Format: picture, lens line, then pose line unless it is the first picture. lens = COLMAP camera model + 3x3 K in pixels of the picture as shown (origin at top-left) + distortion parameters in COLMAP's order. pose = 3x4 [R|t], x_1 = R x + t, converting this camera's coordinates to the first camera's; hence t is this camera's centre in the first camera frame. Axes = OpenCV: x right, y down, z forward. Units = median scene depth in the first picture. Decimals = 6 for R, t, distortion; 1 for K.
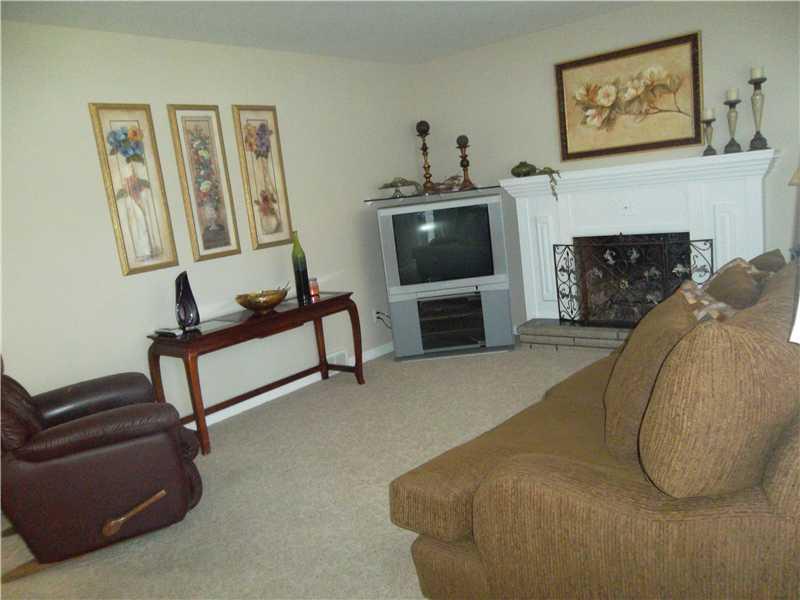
lens RADIAL K [[671.7, 0, 400.0], [0, 671.7, 300.0], [0, 0, 1]] dist [0.010125, 0.009560]
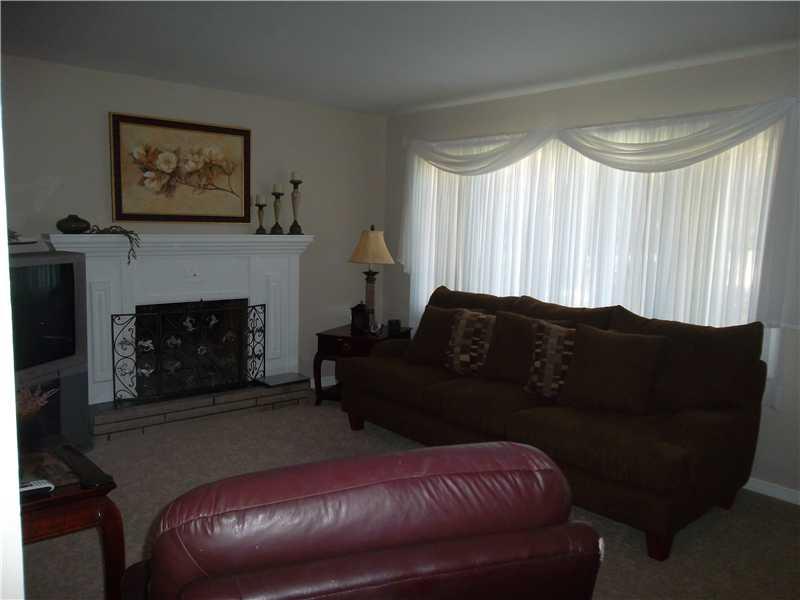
lens RADIAL K [[671.7, 0, 400.0], [0, 671.7, 300.0], [0, 0, 1]] dist [0.010125, 0.009560]
pose [[0.152753, 0.004342, 0.988255, -0.618524], [0.126319, 0.991702, -0.023882, -0.036631], [-0.980158, 0.128483, 0.150937, 0.546851]]
